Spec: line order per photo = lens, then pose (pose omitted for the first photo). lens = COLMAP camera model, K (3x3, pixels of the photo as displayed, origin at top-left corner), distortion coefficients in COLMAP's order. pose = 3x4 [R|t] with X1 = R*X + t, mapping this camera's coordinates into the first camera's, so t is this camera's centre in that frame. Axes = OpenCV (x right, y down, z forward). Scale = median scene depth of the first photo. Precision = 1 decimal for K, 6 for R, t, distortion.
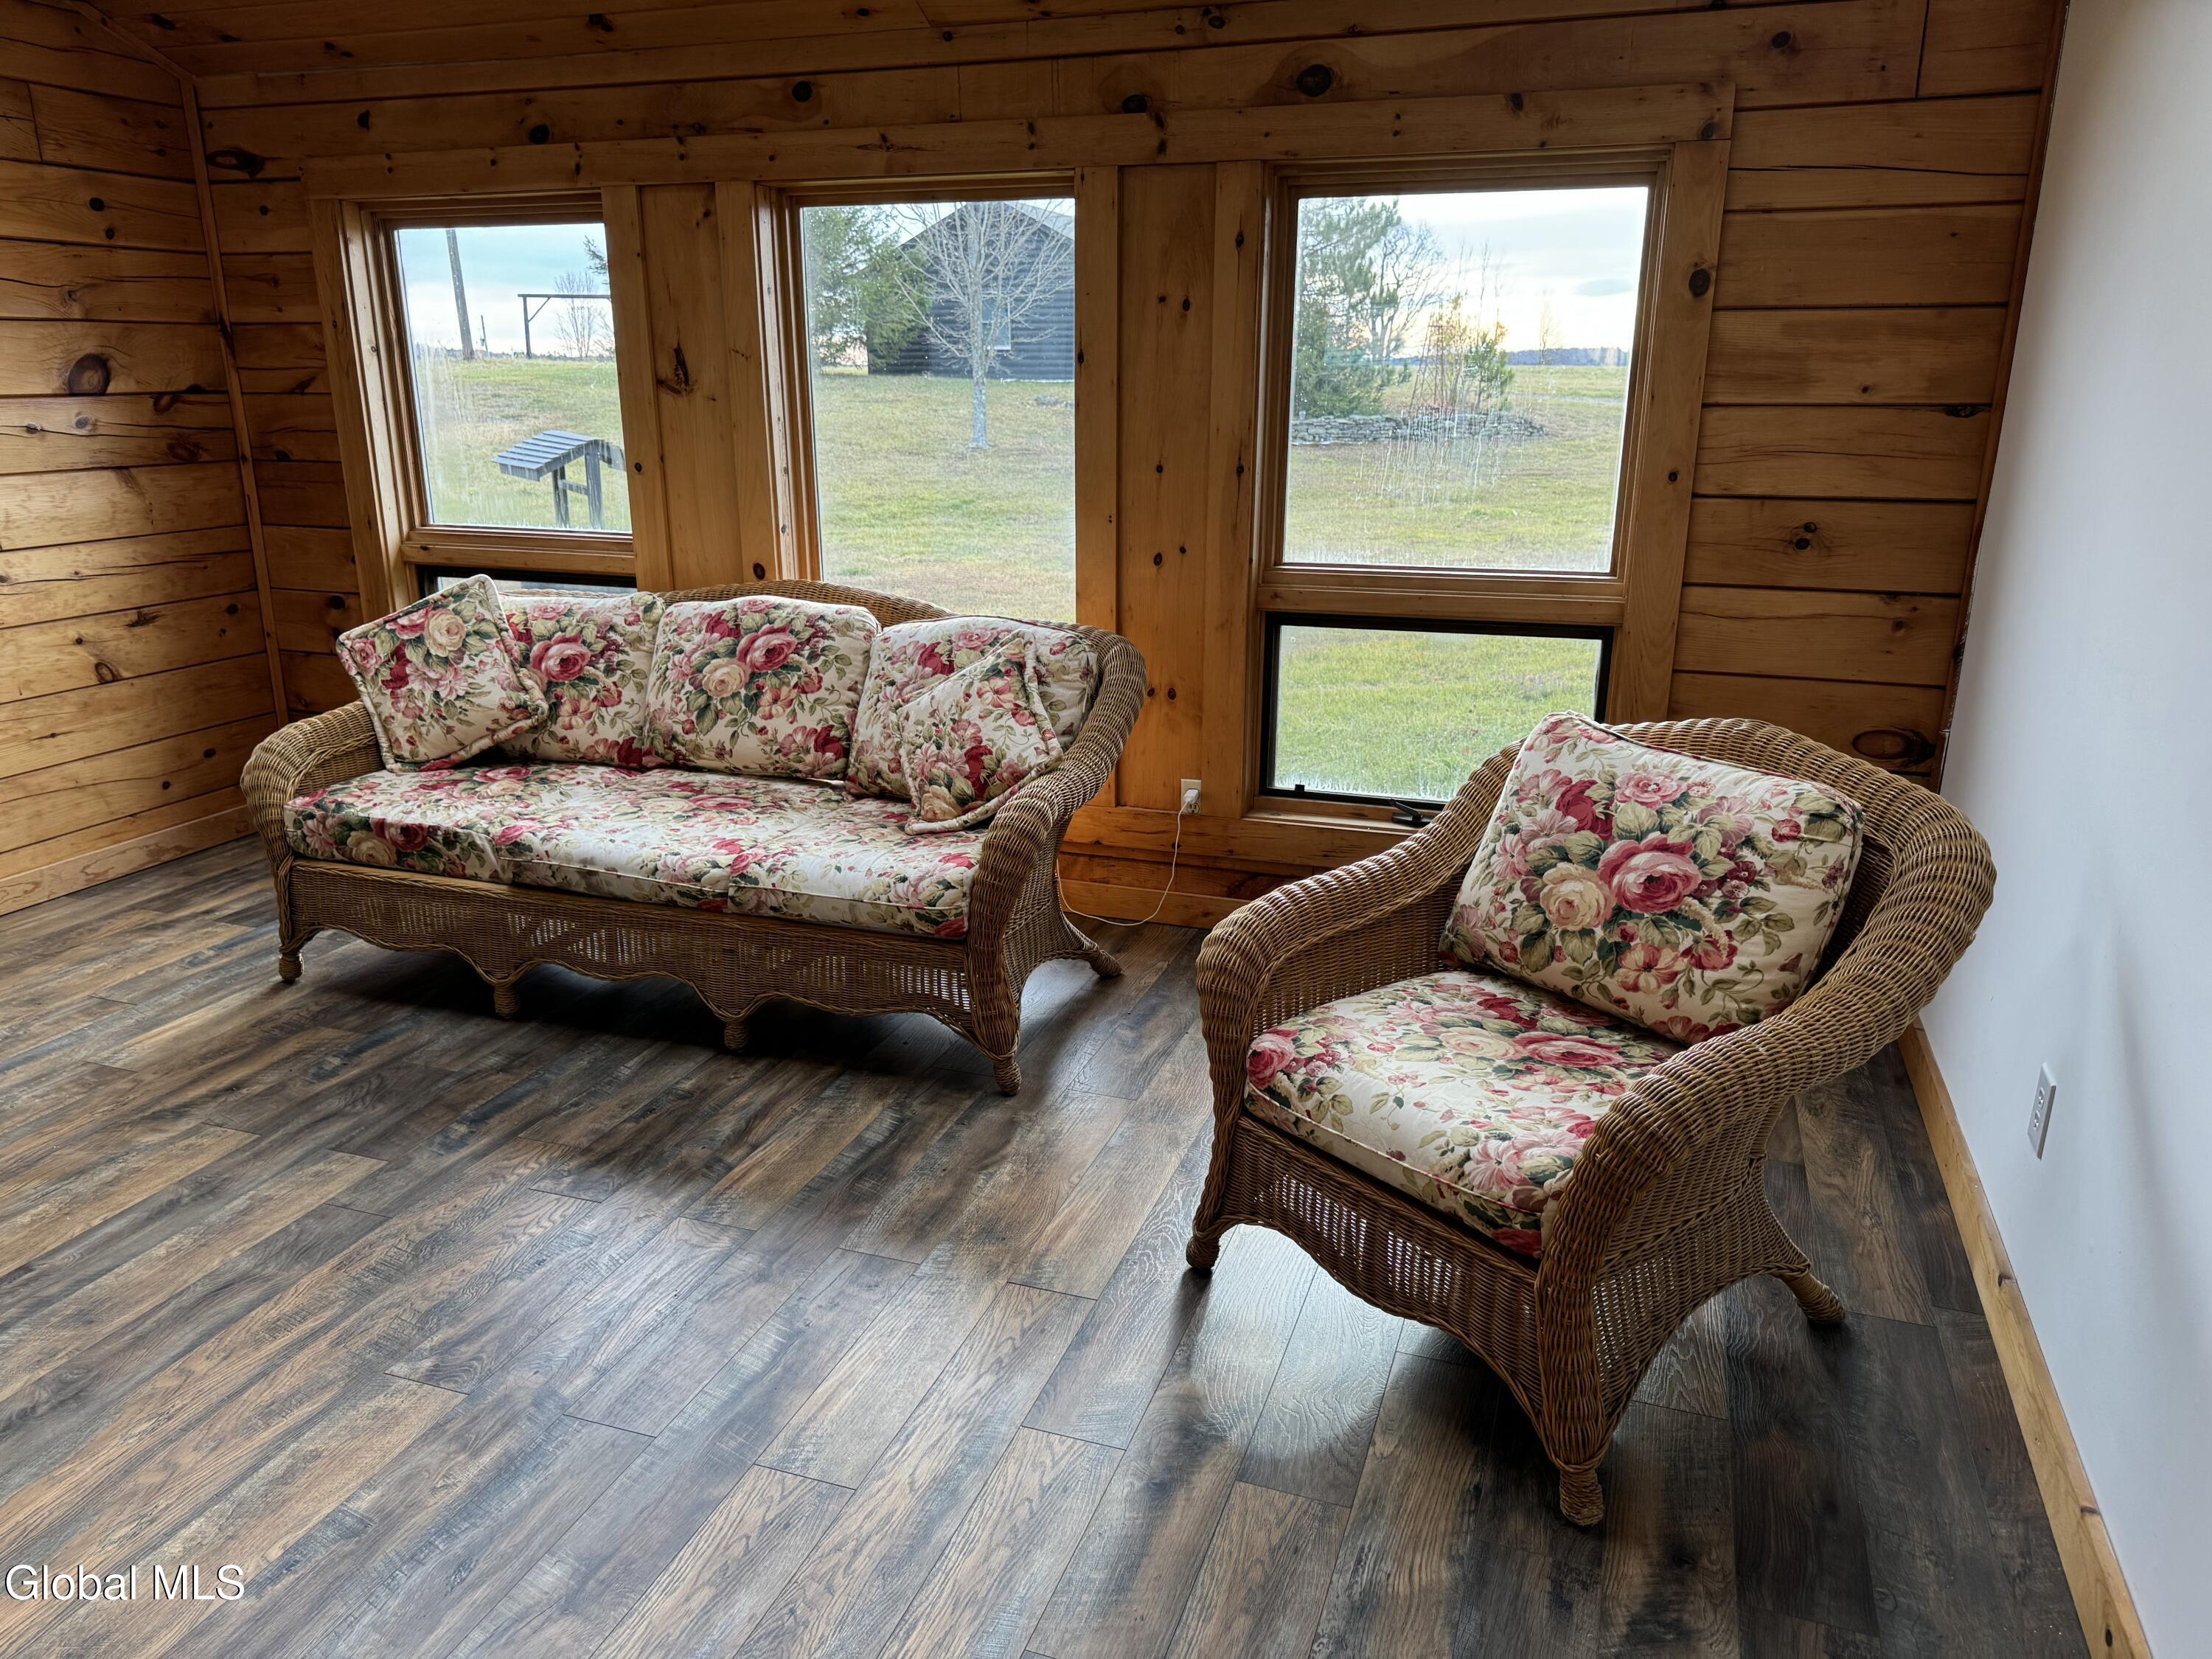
lens RADIAL K [[1575.3, 0, 1096.4], [0, 1575.3, 832.3], [0, 0, 1]] dist [0.025099, -0.041011]
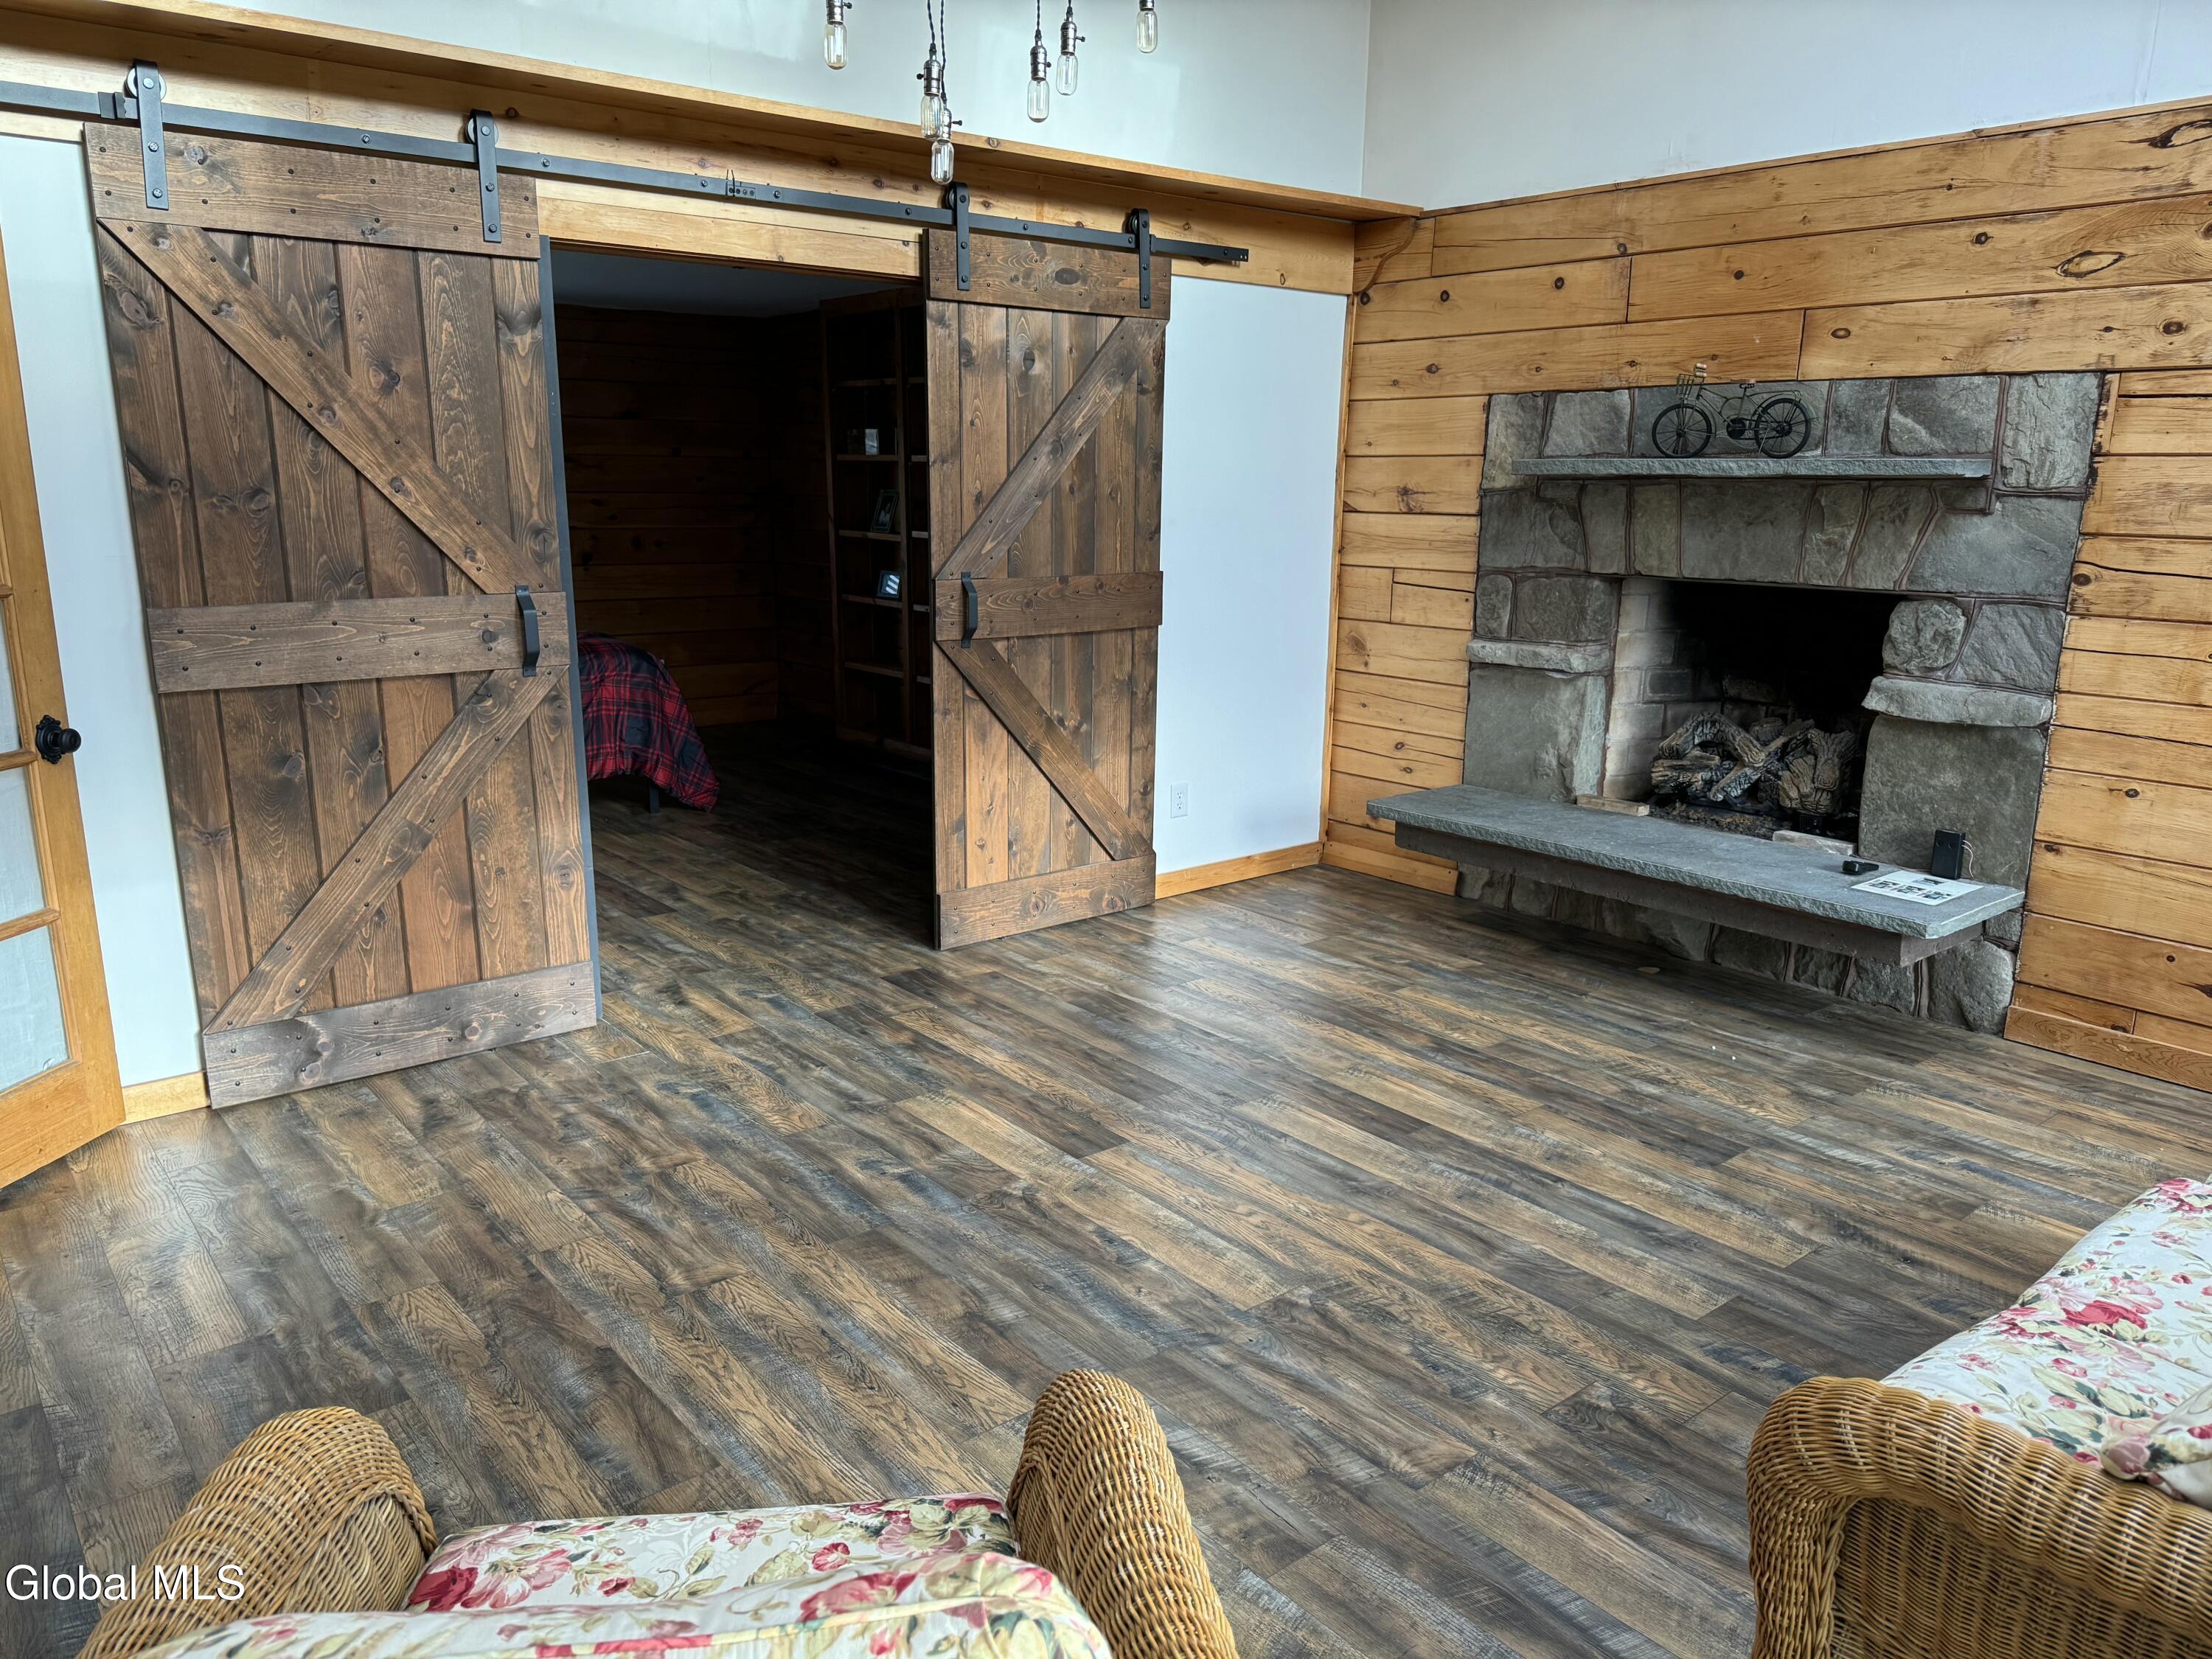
lens RADIAL K [[1575.3, 0, 1095.5], [0, 1575.3, 830.9], [0, 0, 1]] dist [0.025099, -0.041011]
pose [[-0.532093, 0.179398, -0.827462, 0.506277], [-0.248452, 0.901189, 0.355147, -0.322003], [0.809413, 0.394556, -0.434945, 1.047521]]
